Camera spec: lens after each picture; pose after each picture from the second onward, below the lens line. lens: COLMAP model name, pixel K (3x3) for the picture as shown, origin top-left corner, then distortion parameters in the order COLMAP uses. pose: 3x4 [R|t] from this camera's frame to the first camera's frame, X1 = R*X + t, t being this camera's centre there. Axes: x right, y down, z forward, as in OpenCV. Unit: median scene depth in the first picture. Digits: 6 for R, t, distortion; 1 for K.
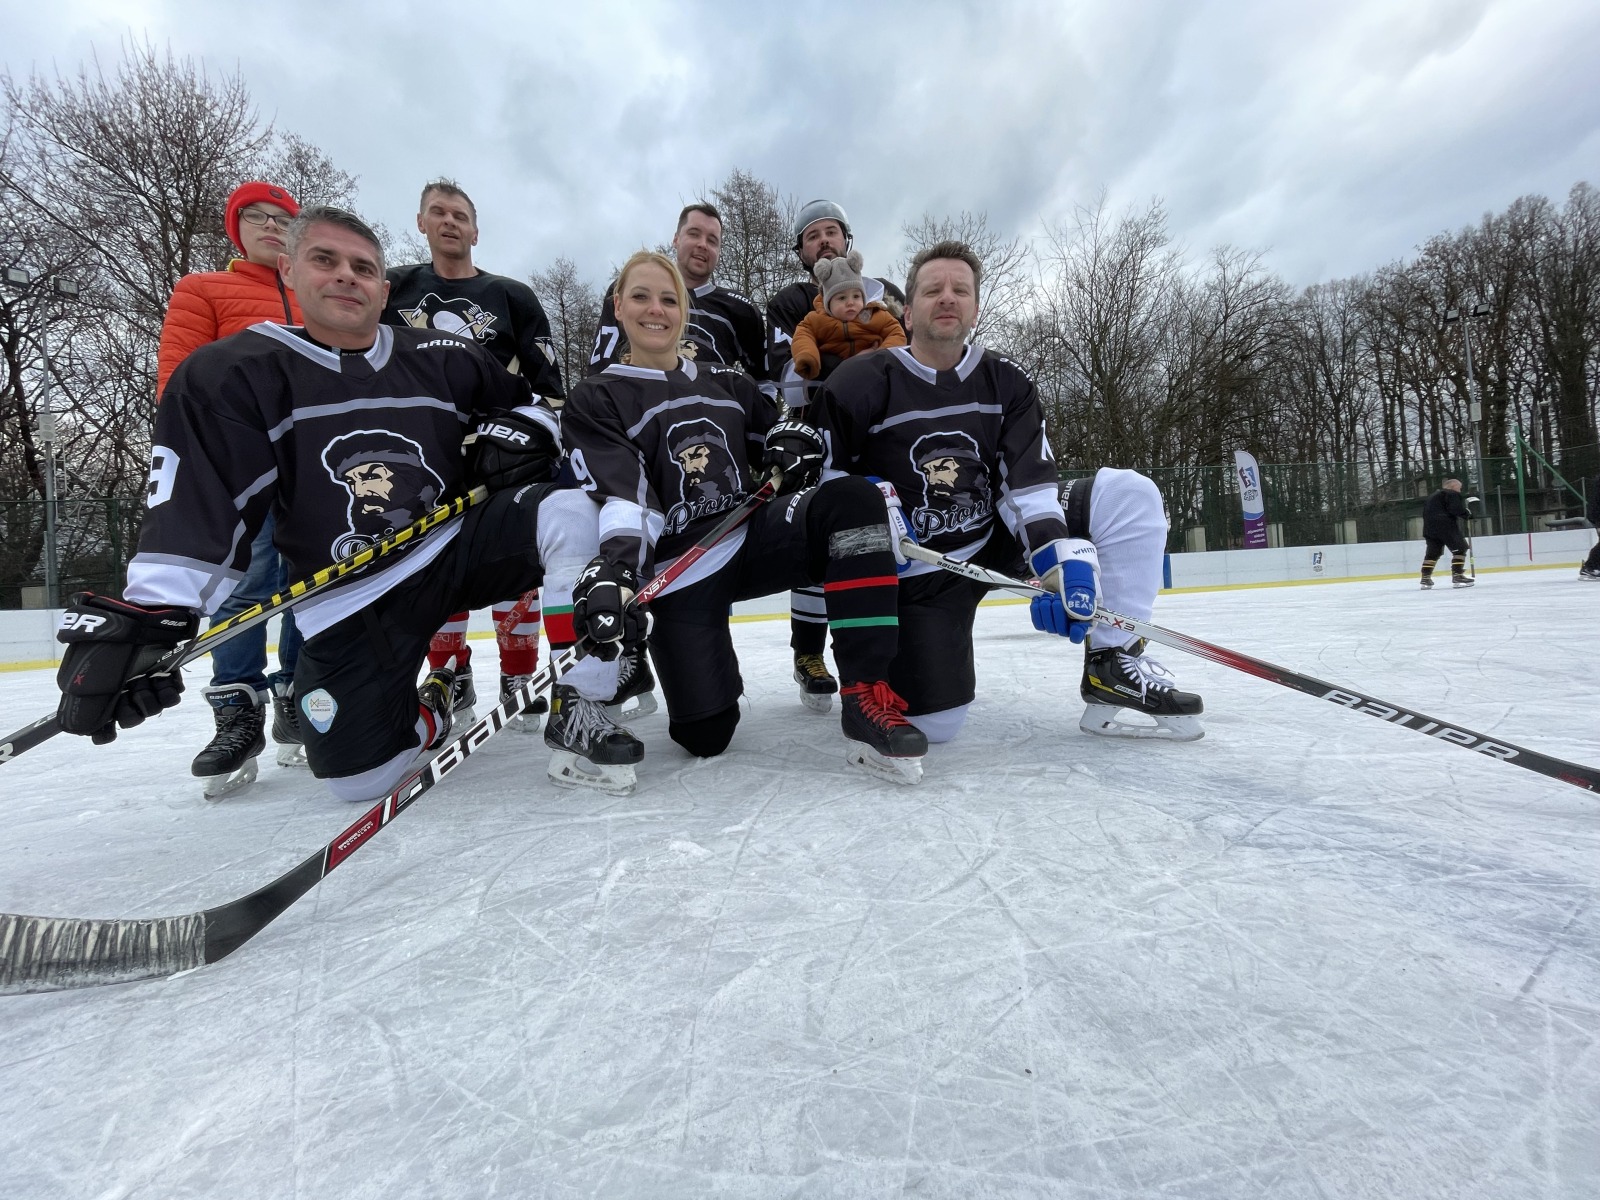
lens RADIAL K [[648.8, 0, 791.4], [0, 648.8, 601.2], [0, 0, 1]] dist [-0.007181, 0.000824]
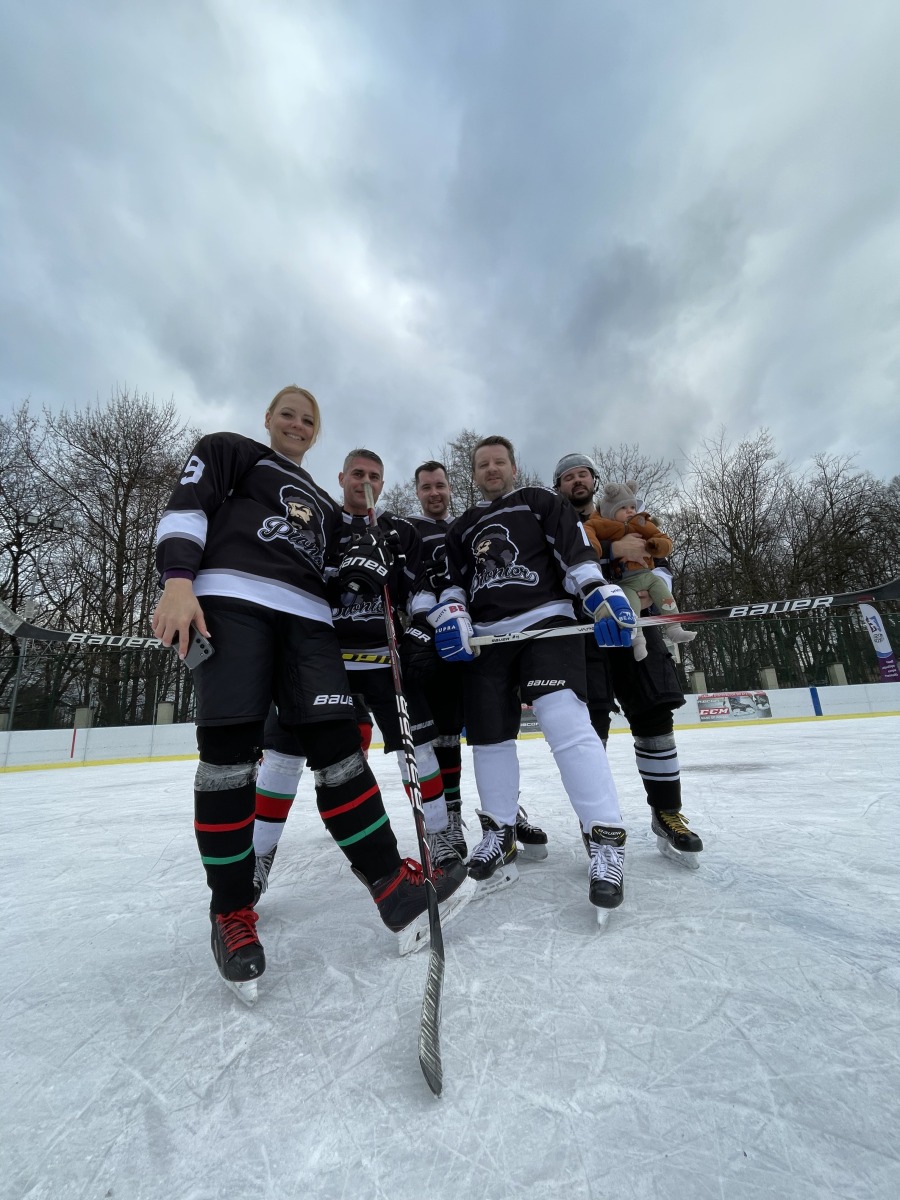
lens RADIAL K [[486.6, 0, 449.4], [0, 486.6, 602.0], [0, 0, 1]] dist [-0.007181, 0.000824]
pose [[0.993564, -0.021936, -0.111131, -0.192085], [-0.004887, 0.971858, -0.235518, -0.228616], [0.113170, 0.234546, 0.965495, -0.372115]]
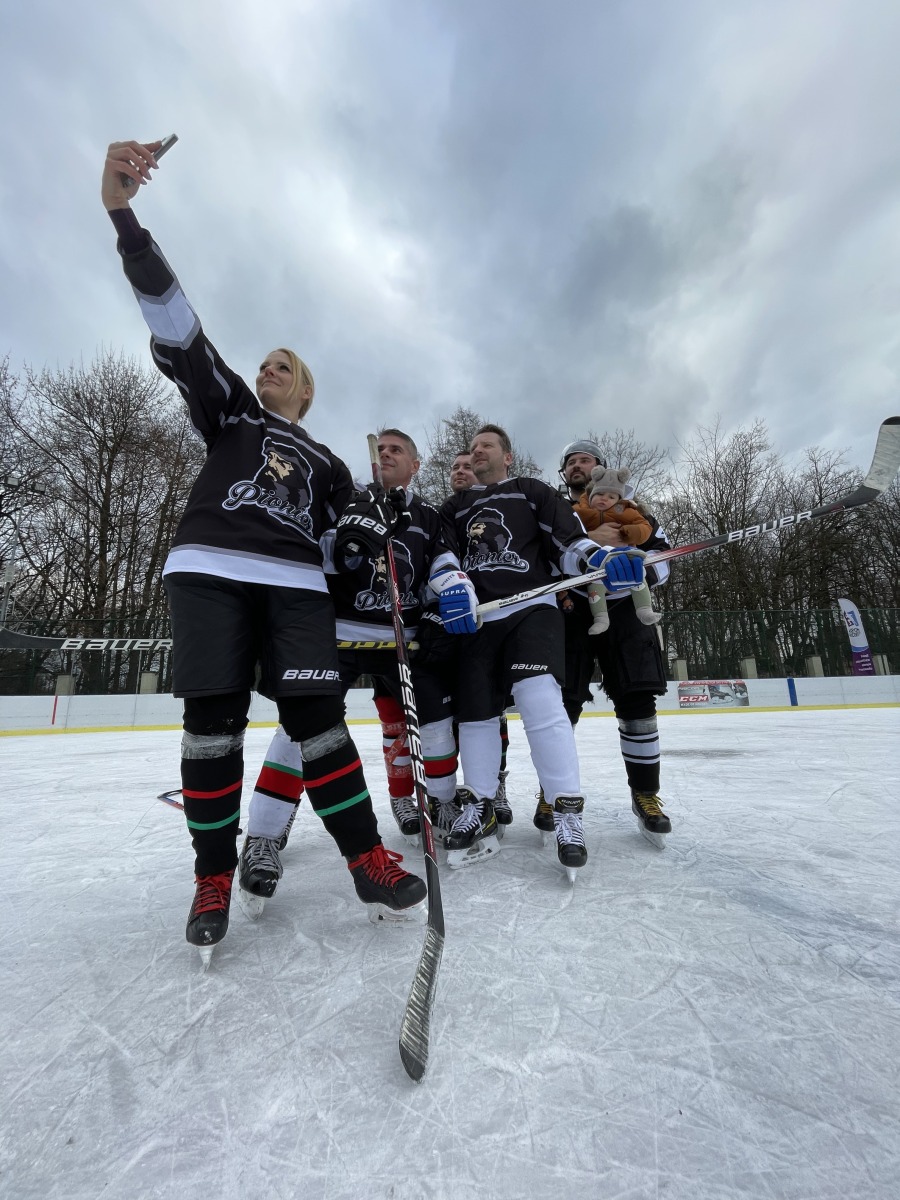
lens RADIAL K [[486.6, 0, 448.9], [0, 486.6, 601.9], [0, 0, 1]] dist [-0.007181, 0.000824]
pose [[0.995823, 0.018235, -0.089465, -0.162459], [-0.035546, 0.979976, -0.195919, -0.228358], [0.084101, 0.198281, 0.976530, -0.370953]]
